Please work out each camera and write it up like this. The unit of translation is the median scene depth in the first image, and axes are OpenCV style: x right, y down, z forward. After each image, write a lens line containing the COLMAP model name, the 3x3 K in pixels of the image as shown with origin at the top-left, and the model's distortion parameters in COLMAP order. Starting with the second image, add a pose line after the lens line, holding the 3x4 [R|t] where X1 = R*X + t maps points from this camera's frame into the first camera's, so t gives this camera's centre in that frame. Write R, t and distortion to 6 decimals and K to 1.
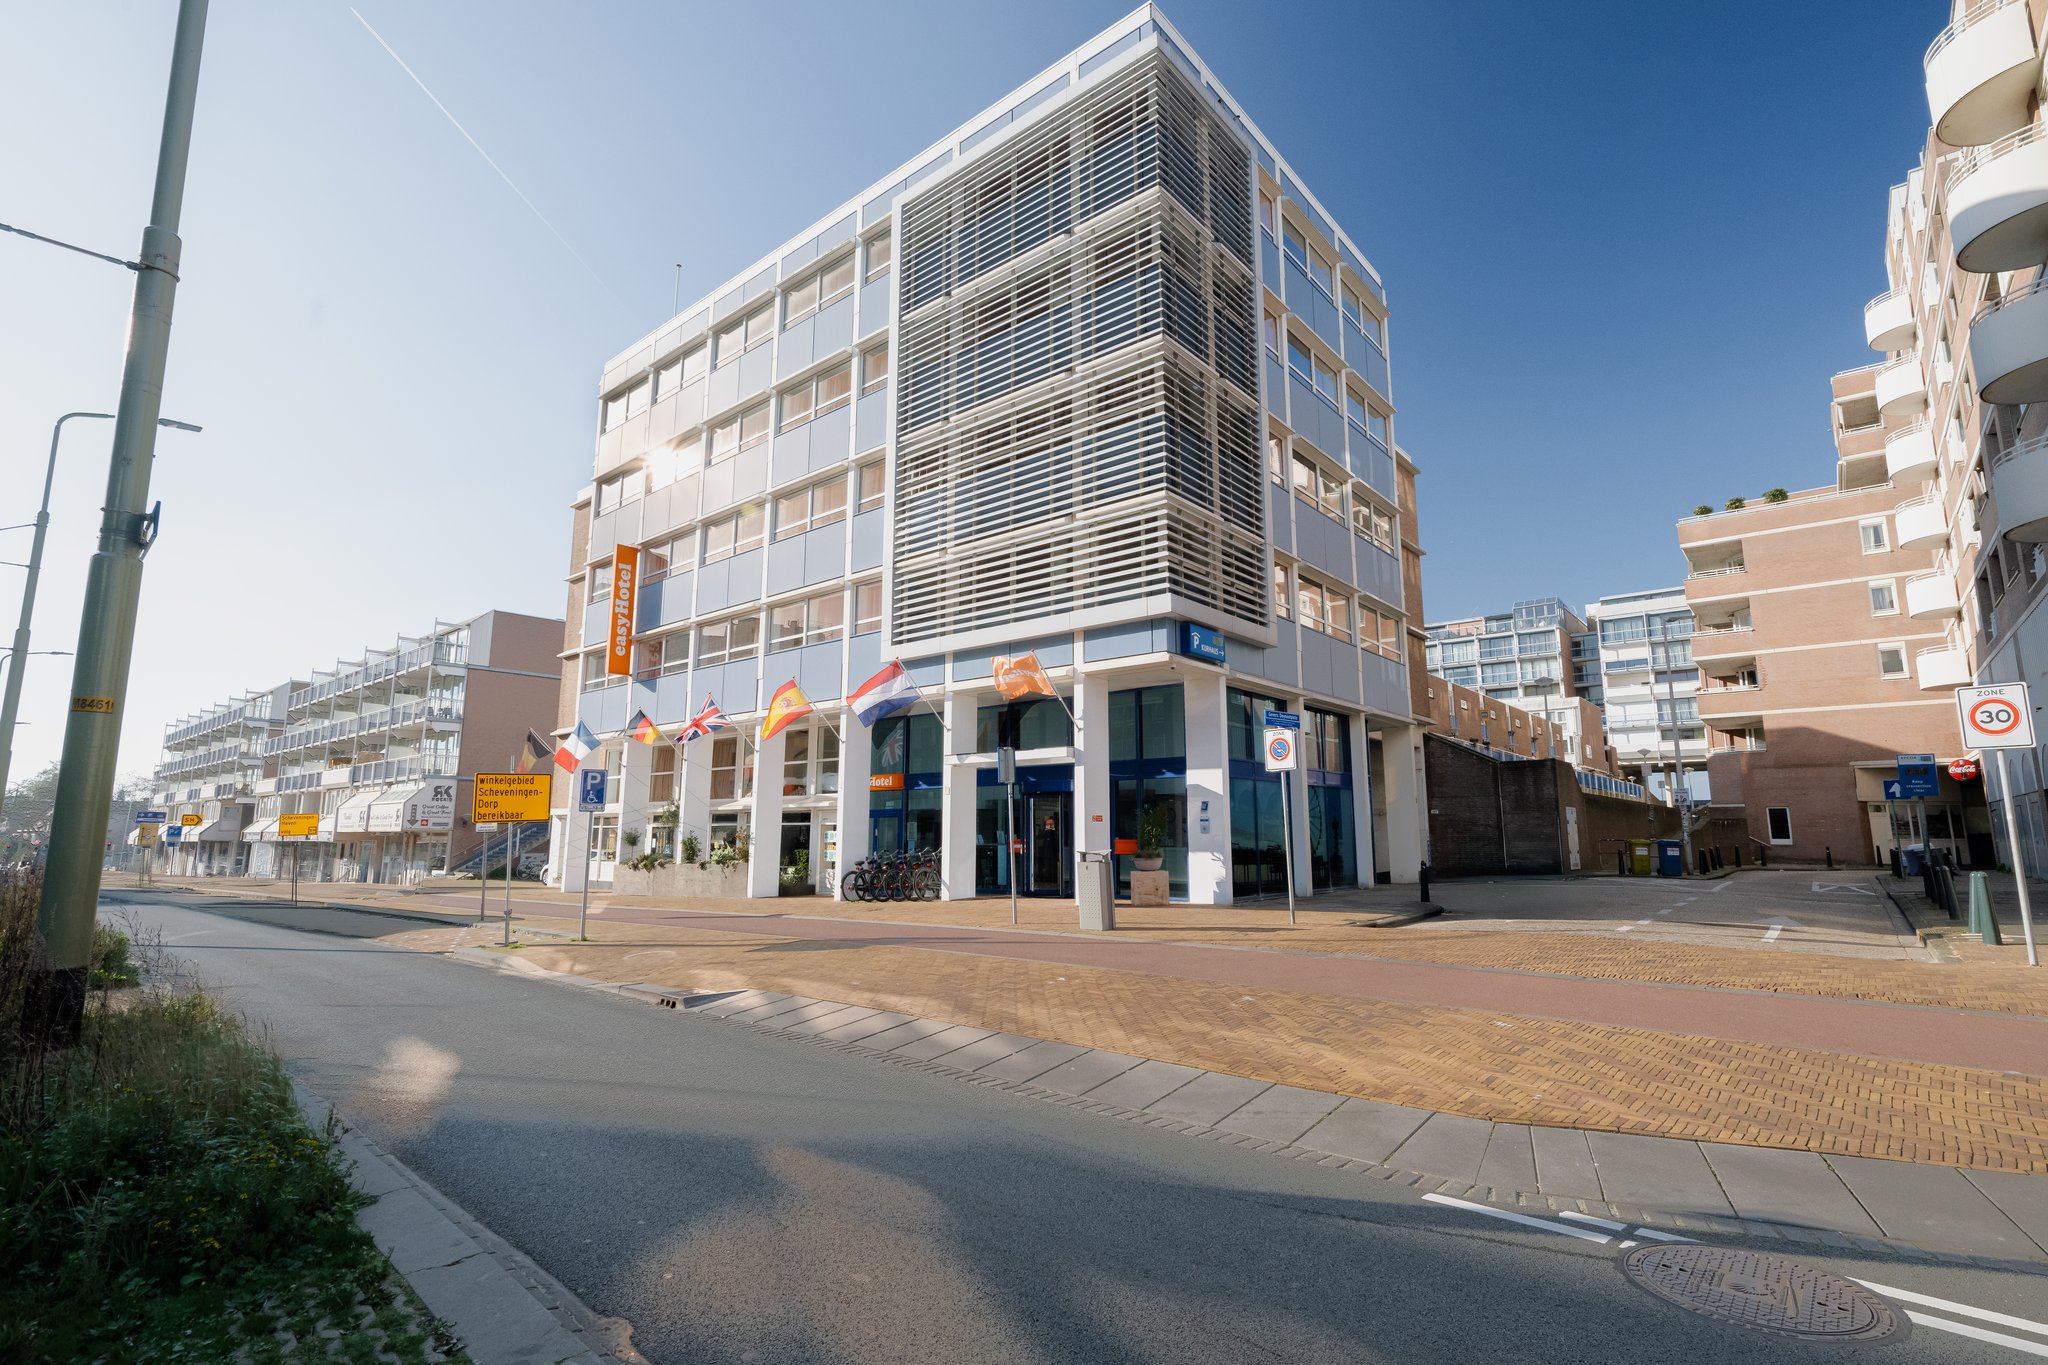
lens RADIAL K [[936.4, 0, 1078.2], [0, 936.4, 684.8], [0, 0, 1]] dist [0.017920, 0.000068]
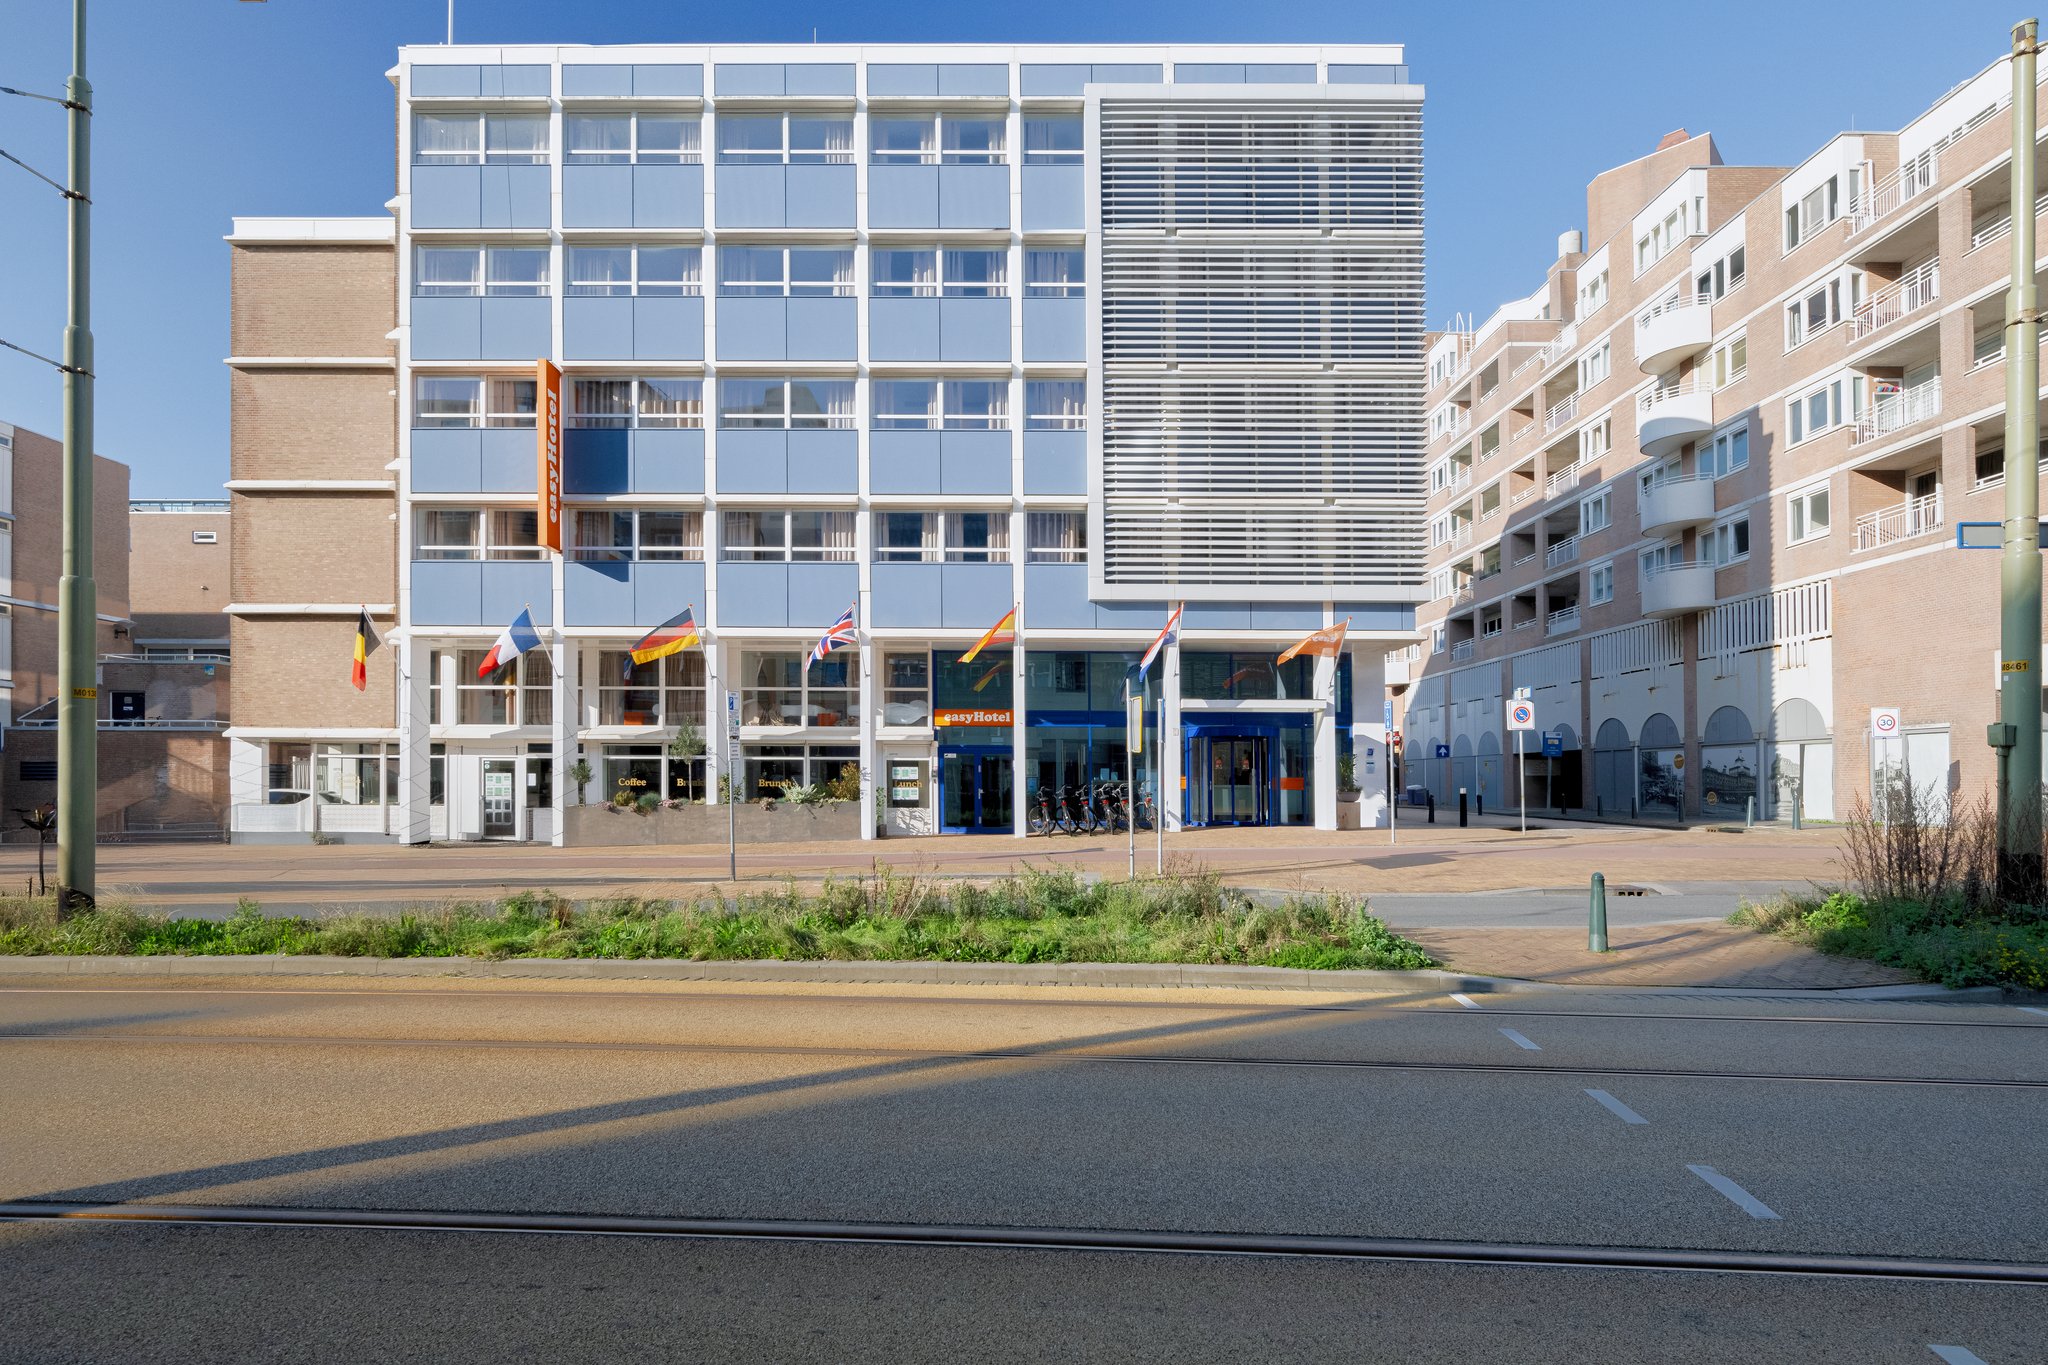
lens RADIAL K [[929.4, 0, 1027.9], [0, 929.4, 771.0], [0, 0, 1]] dist [-0.002094, 0.000007]
pose [[0.772542, 0.010674, 0.634874, -0.889990], [-0.105874, 0.988027, 0.112221, 0.052235], [-0.626074, -0.153912, 0.764423, 0.269315]]
